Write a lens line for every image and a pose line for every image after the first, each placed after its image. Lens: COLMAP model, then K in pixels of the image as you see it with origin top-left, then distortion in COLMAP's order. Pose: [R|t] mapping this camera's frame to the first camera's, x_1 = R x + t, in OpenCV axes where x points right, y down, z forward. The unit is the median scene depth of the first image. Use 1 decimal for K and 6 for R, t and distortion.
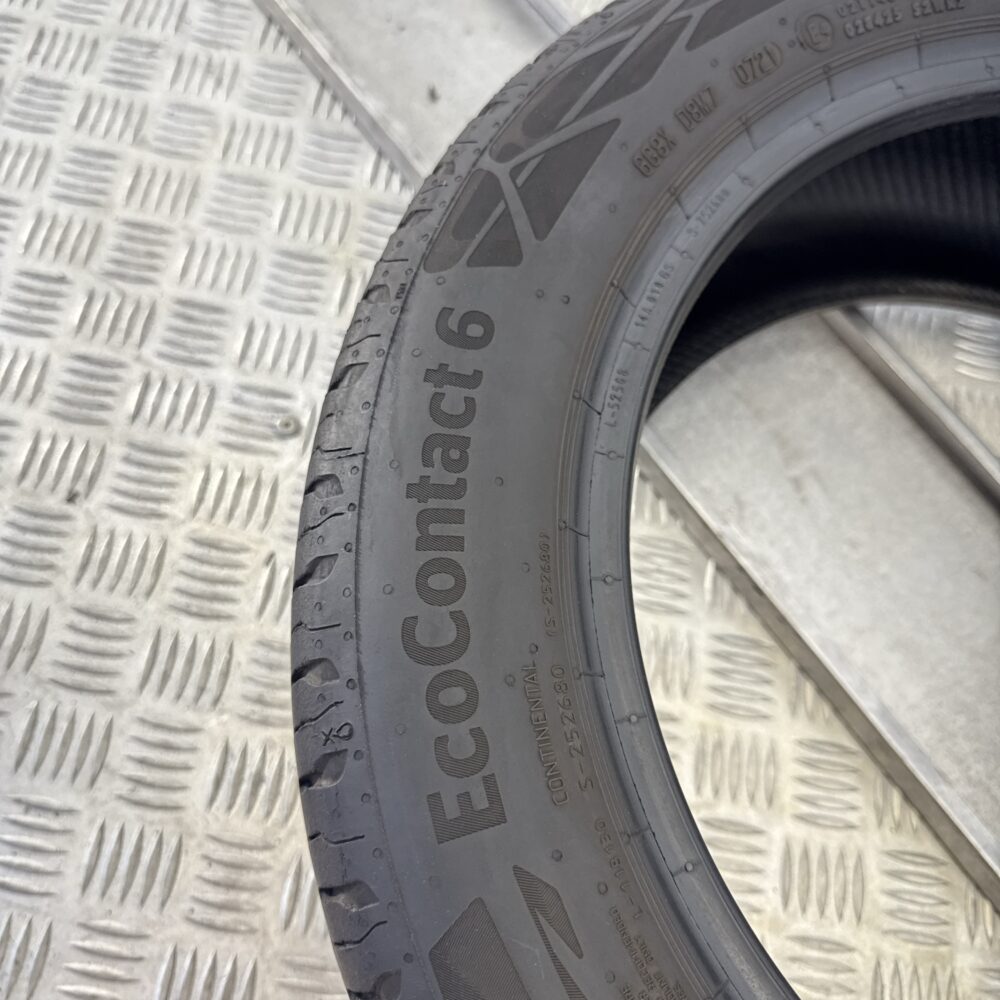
lens RADIAL K [[982.0, 0, 500.0], [0, 982.0, 500.0], [0, 0, 1]] dist [0.121855, -0.272170]
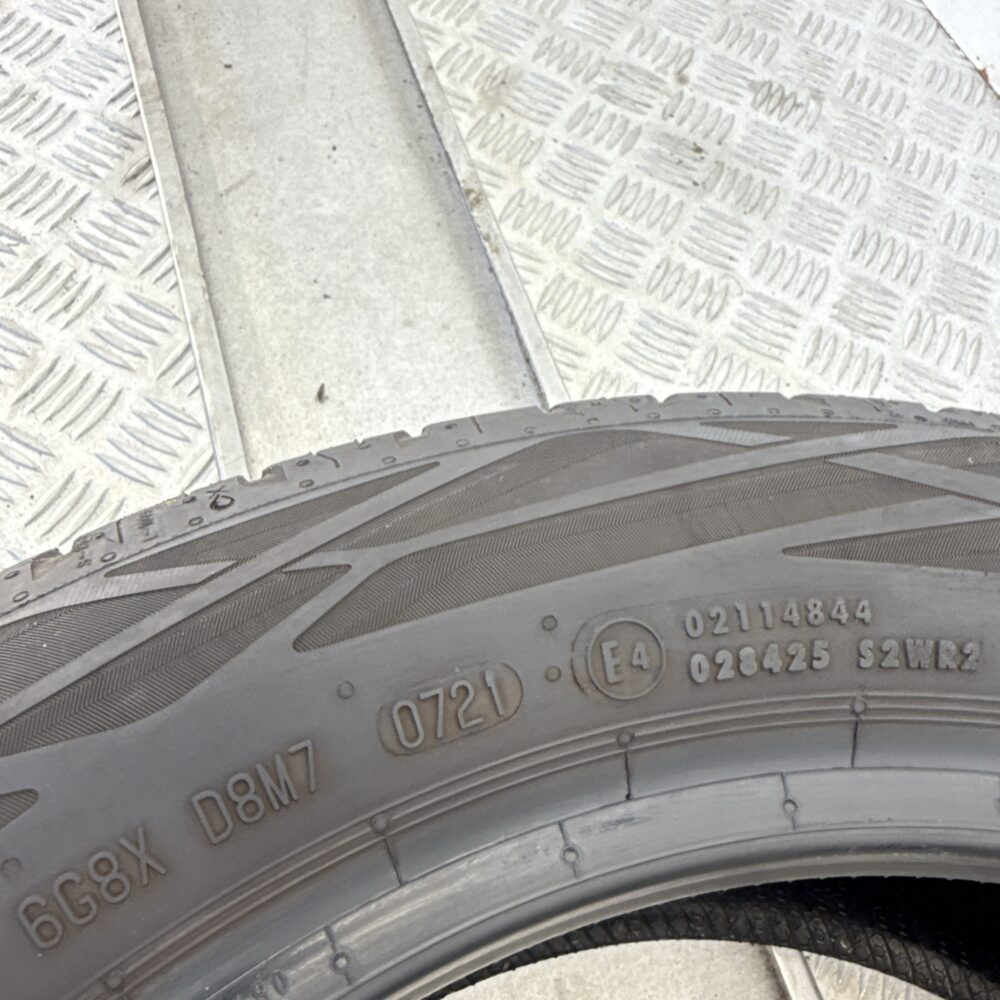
lens RADIAL K [[949.0, 0, 500.0], [0, 949.0, 500.0], [0, 0, 1]] dist [0.007544, 0.002471]
pose [[0.949629, 0.282484, -0.135677, 0.338934], [-0.299396, 0.945699, -0.126555, -0.522213], [0.092559, 0.160801, 0.982637, 0.600737]]
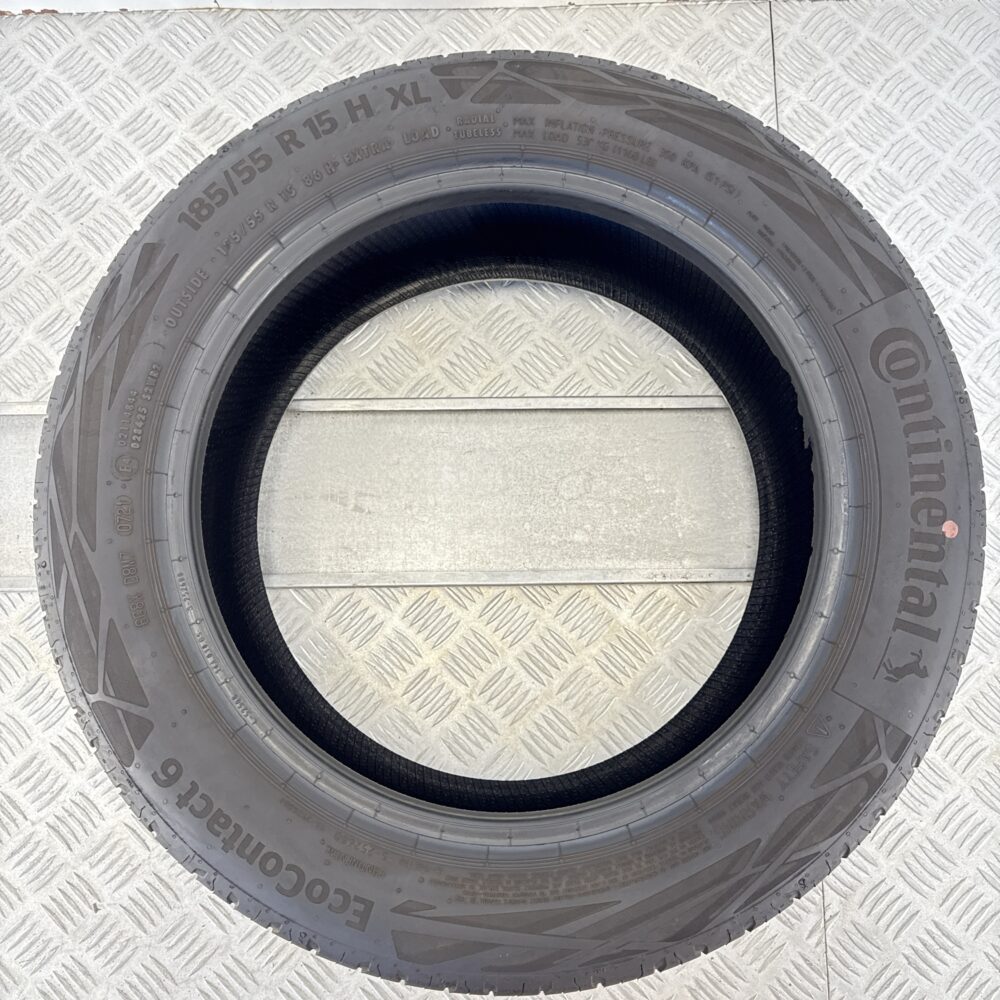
lens RADIAL K [[965.3, 0, 500.0], [0, 965.3, 500.0], [0, 0, 1]] dist [0.054289, -0.029569]
pose [[0.575513, -0.817725, 0.010552, 0.690780], [0.781351, 0.553630, 0.288071, -0.467320], [-0.241404, -0.157544, 0.957551, -0.827946]]
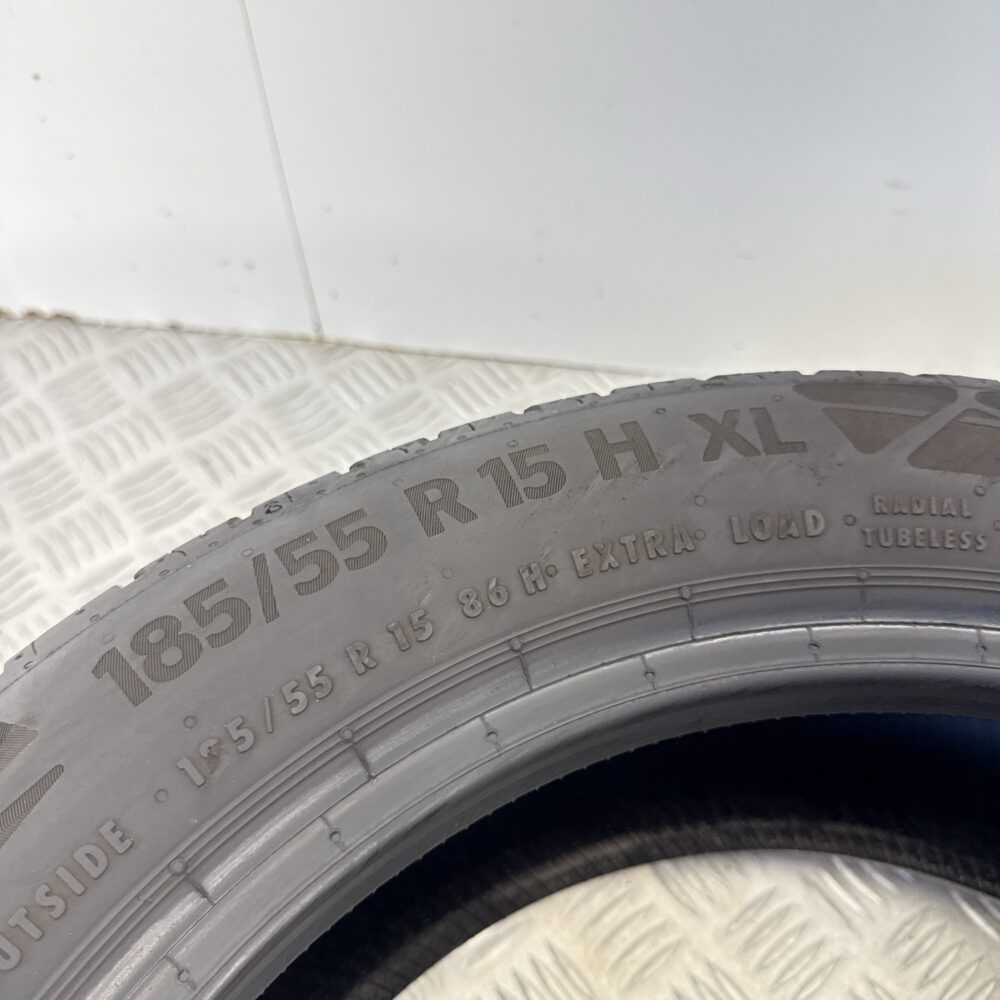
lens RADIAL K [[940.2, 0, 494.7], [0, 940.2, 506.7], [0, 0, 1]] dist [0.087736, -0.258443]
pose [[0.671247, -0.668903, 0.319369, 0.846781], [0.709153, 0.704914, -0.014083, -0.586965], [-0.215708, 0.235935, 0.947526, 0.522066]]
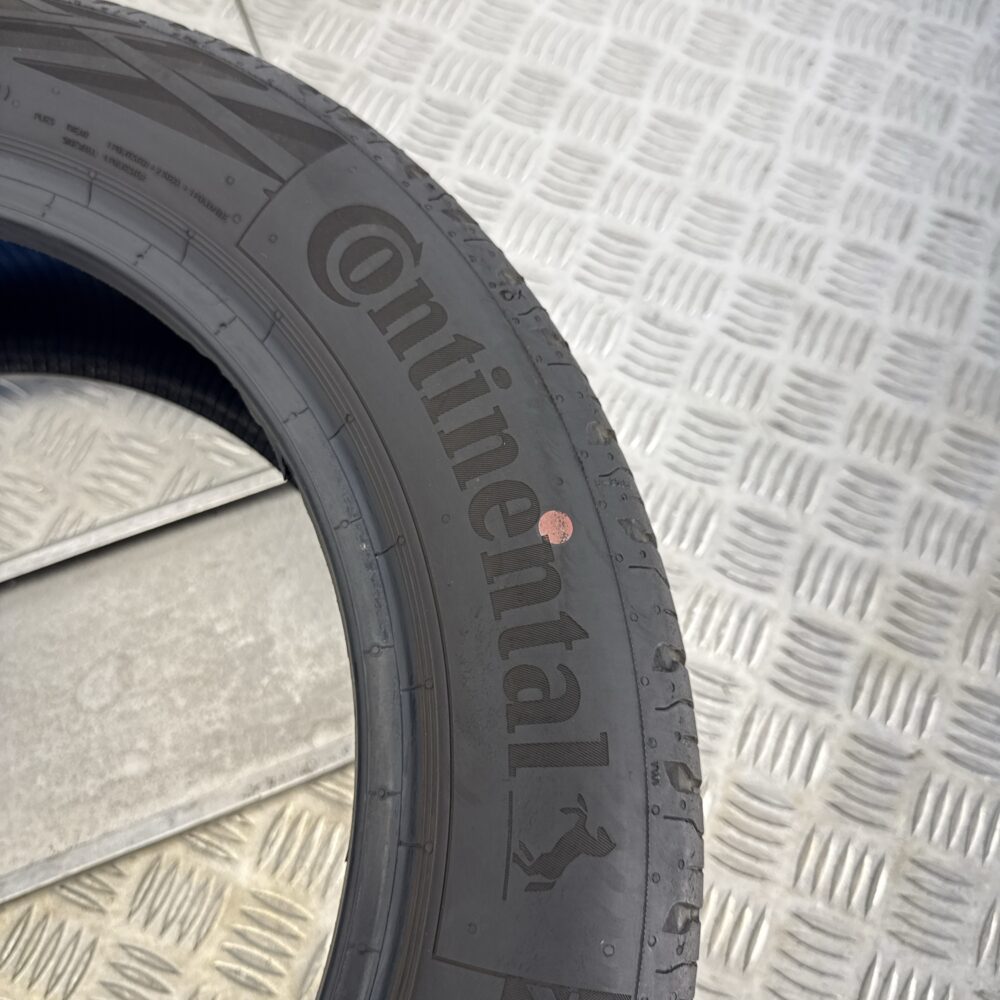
lens RADIAL K [[932.9, 0, 538.2], [0, 932.9, 499.3], [0, 0, 1]] dist [0.092201, -0.145877]
pose [[0.244499, -0.949999, 0.194223, 0.999142], [0.913622, 0.292804, 0.282065, 0.467420], [-0.324831, 0.108482, 0.939530, -0.107189]]
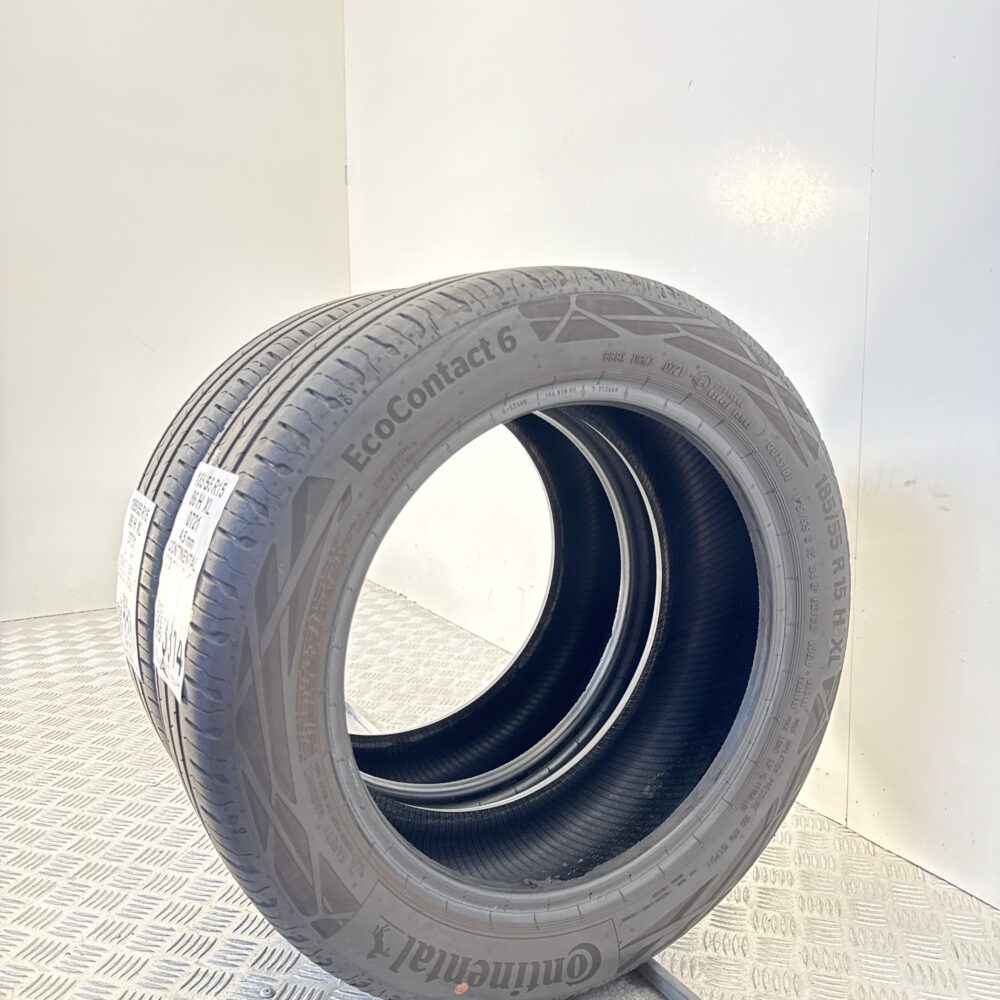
lens RADIAL K [[982.0, 0, 500.0], [0, 982.0, 500.0], [0, 0, 1]] dist [0.121855, -0.272170]
pose [[0.519730, 0.795612, 0.311258, -0.425835], [-0.842727, 0.537278, 0.033818, -0.032673], [-0.140326, -0.279882, 0.949724, -1.202549]]
